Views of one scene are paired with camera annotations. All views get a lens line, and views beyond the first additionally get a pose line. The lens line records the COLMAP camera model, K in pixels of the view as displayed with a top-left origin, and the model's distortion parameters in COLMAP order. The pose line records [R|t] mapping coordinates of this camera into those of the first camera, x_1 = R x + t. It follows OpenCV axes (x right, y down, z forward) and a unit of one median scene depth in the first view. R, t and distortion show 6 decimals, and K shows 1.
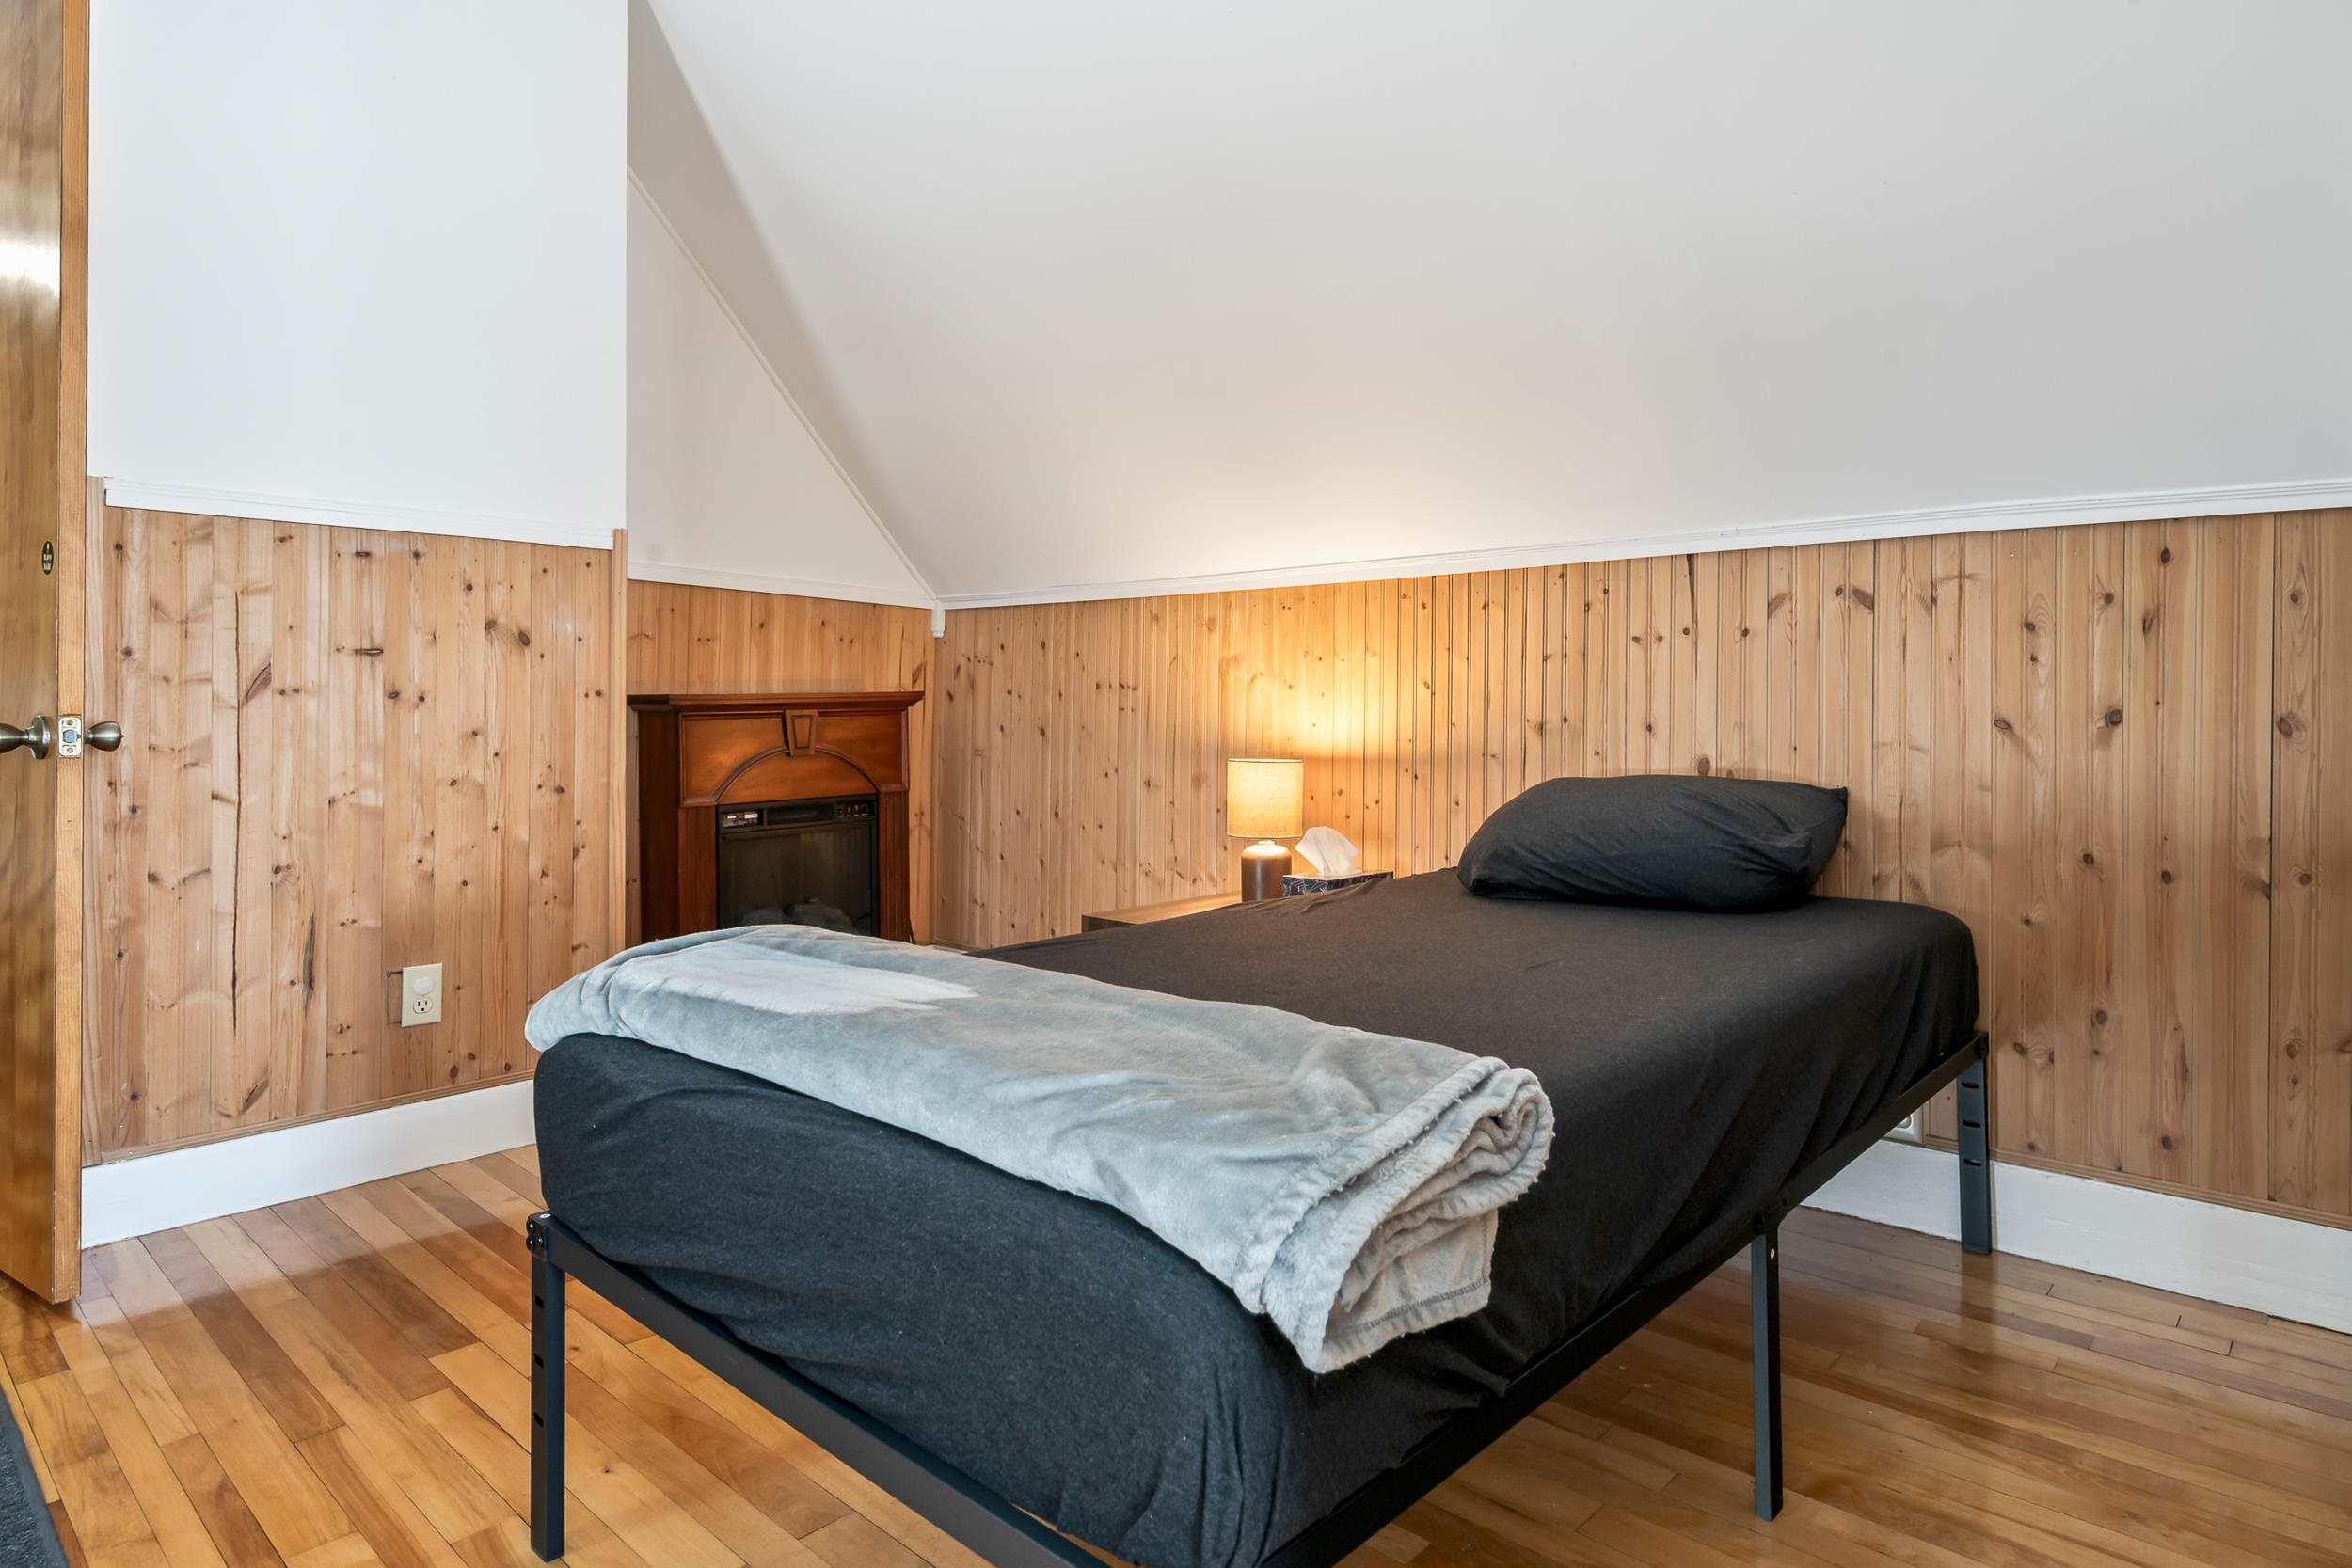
lens RADIAL K [[1353.5, 0, 1176.9], [0, 1353.5, 692.9], [0, 0, 1]] dist [-0.000787, -0.001387]
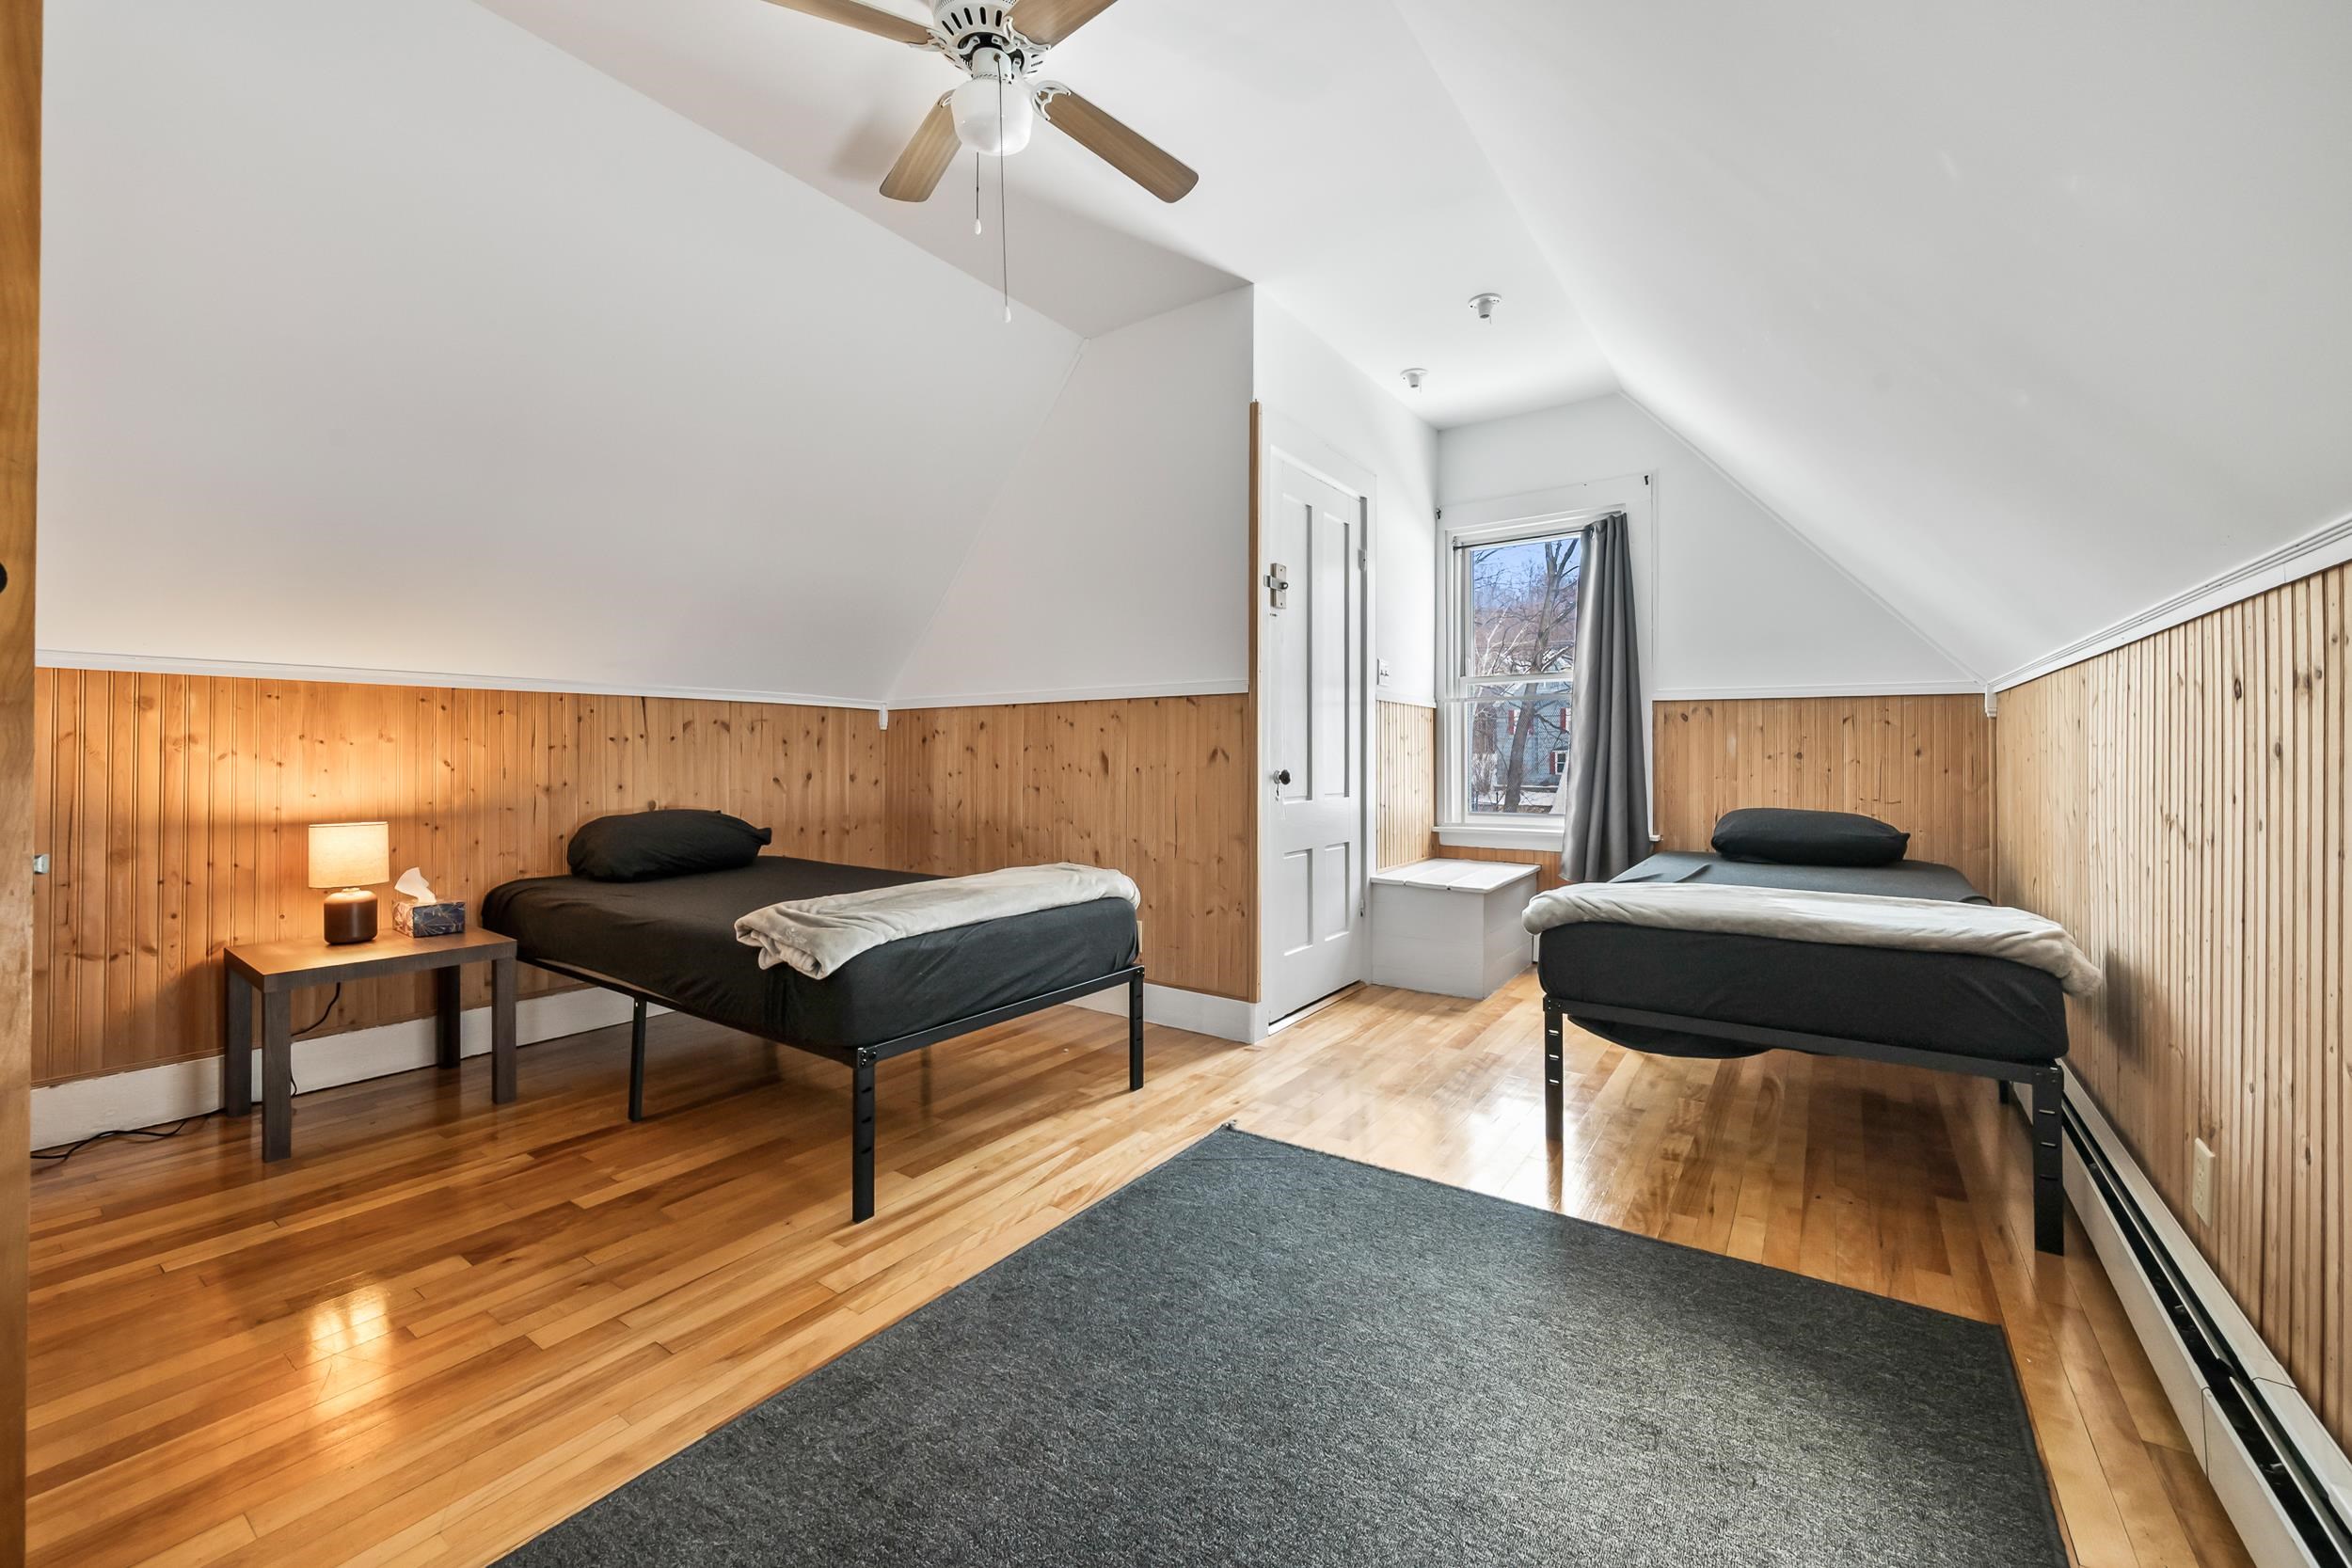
lens RADIAL K [[929.6, 0, 1177.1], [0, 929.6, 767.6], [0, 0, 1]] dist [-0.000165, -0.000337]
pose [[-0.130911, -0.003395, 0.991388, -1.036043], [0.002544, 0.999990, 0.003761, -0.003961], [-0.991391, 0.003015, -0.130901, 0.414599]]
